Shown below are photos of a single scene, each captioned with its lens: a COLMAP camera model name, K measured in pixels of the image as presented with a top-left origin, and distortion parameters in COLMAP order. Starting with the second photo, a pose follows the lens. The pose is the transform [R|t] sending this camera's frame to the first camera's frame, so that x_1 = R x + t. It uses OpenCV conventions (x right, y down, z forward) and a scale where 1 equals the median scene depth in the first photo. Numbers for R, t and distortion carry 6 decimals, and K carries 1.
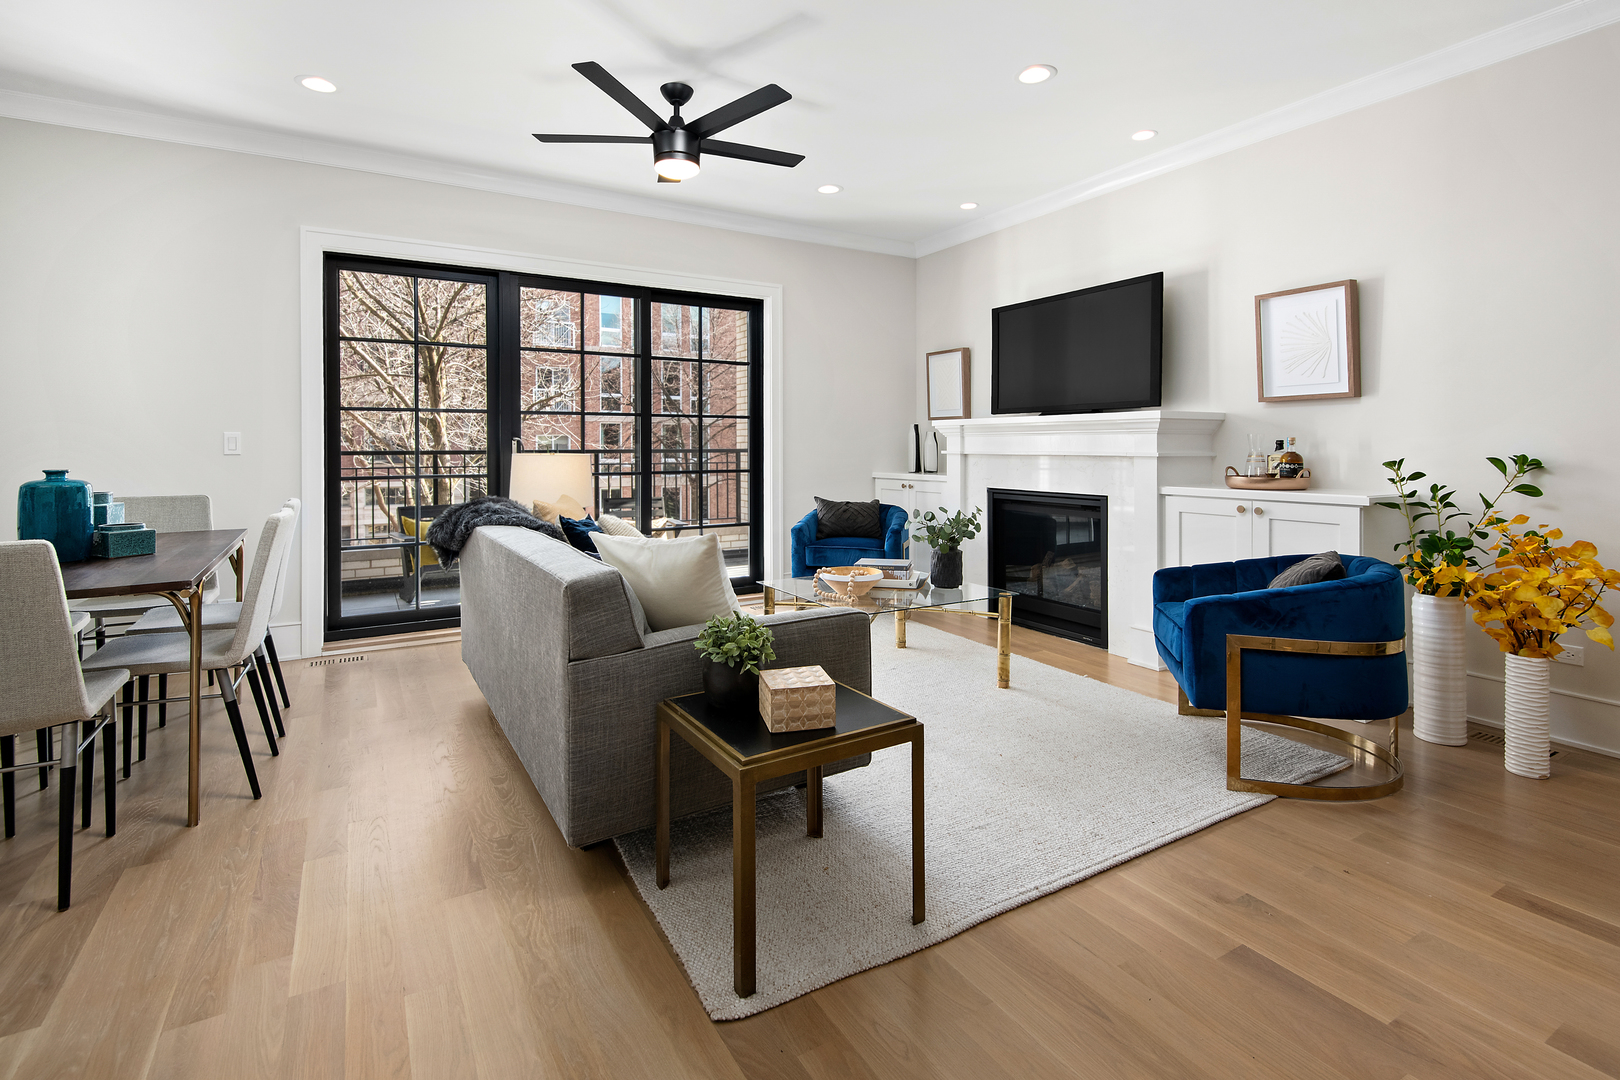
lens RADIAL K [[754.3, 0, 784.5], [0, 754.3, 470.5], [0, 0, 1]] dist [0.029912, -0.016318]
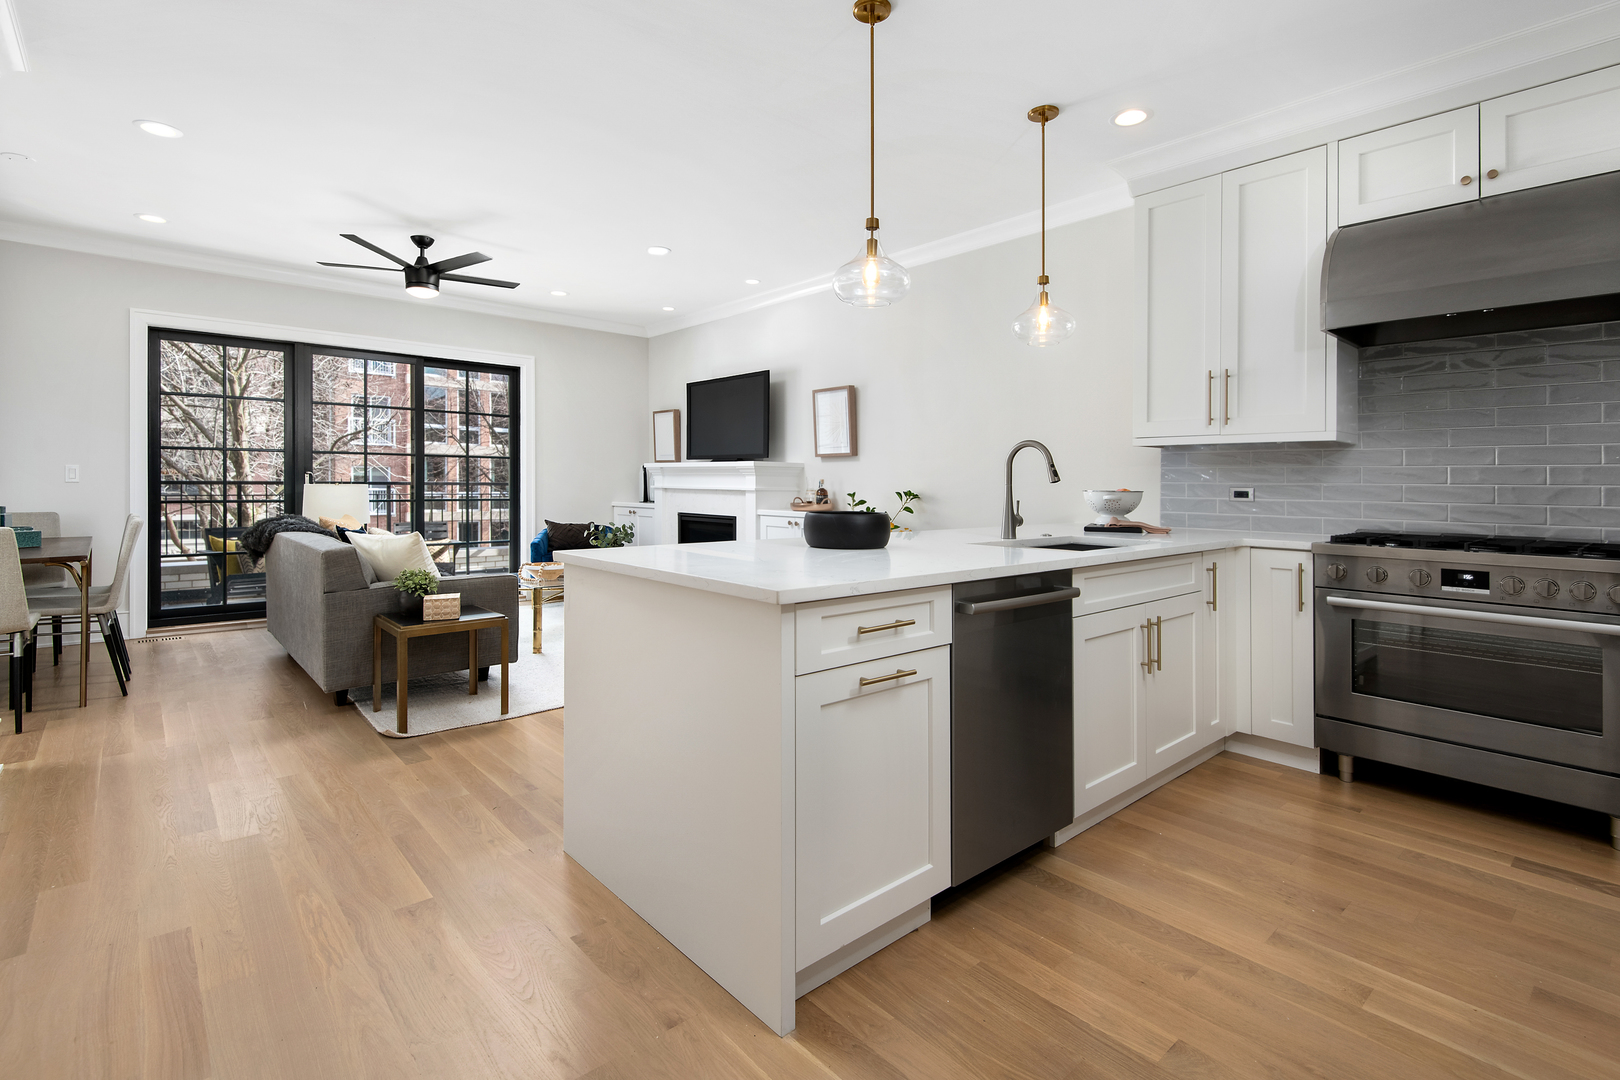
lens RADIAL K [[769.0, 0, 785.9], [0, 769.0, 513.3], [0, 0, 1]] dist [-0.011869, -0.000373]
pose [[0.981527, 0.003913, 0.191282, 0.212446], [-0.005743, 0.999943, 0.009013, 0.012063], [-0.191236, -0.009945, 0.981494, -0.476630]]
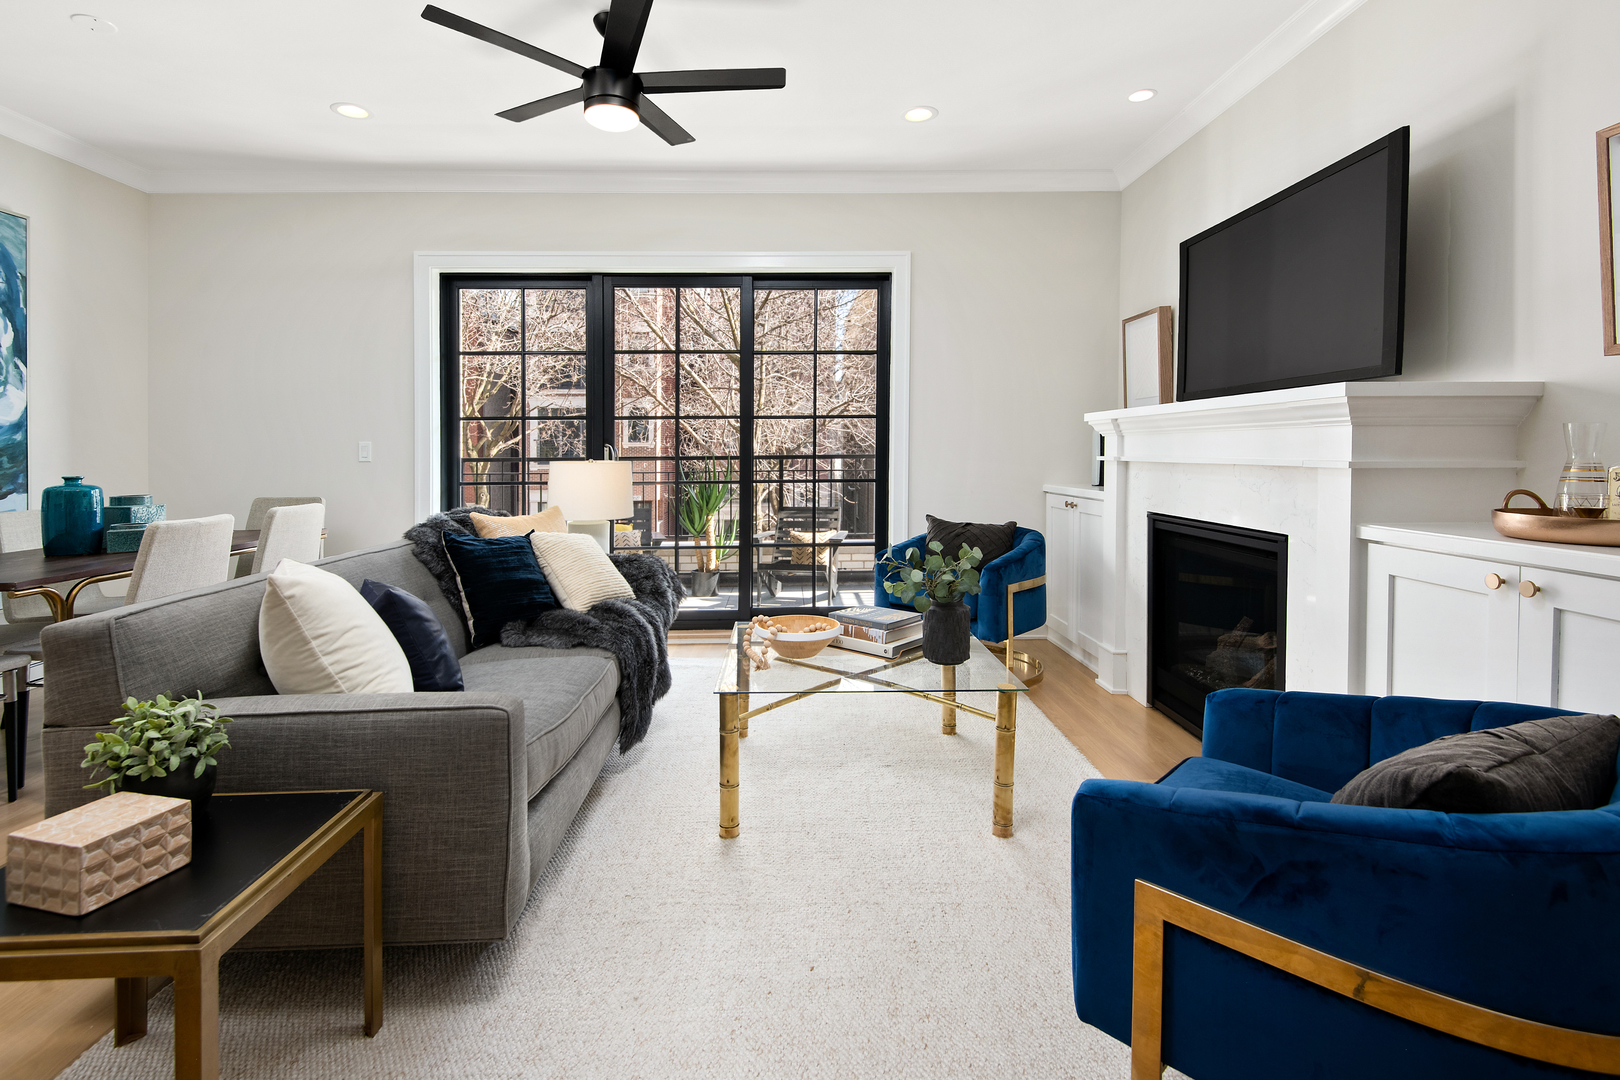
lens RADIAL K [[754.3, 0, 784.5], [0, 754.3, 470.5], [0, 0, 1]] dist [0.029912, -0.016318]
pose [[0.875430, 0.007398, -0.483289, 0.339981], [-0.009004, 0.999959, -0.001004, -0.010886], [0.483262, 0.005230, 0.875460, 0.284192]]
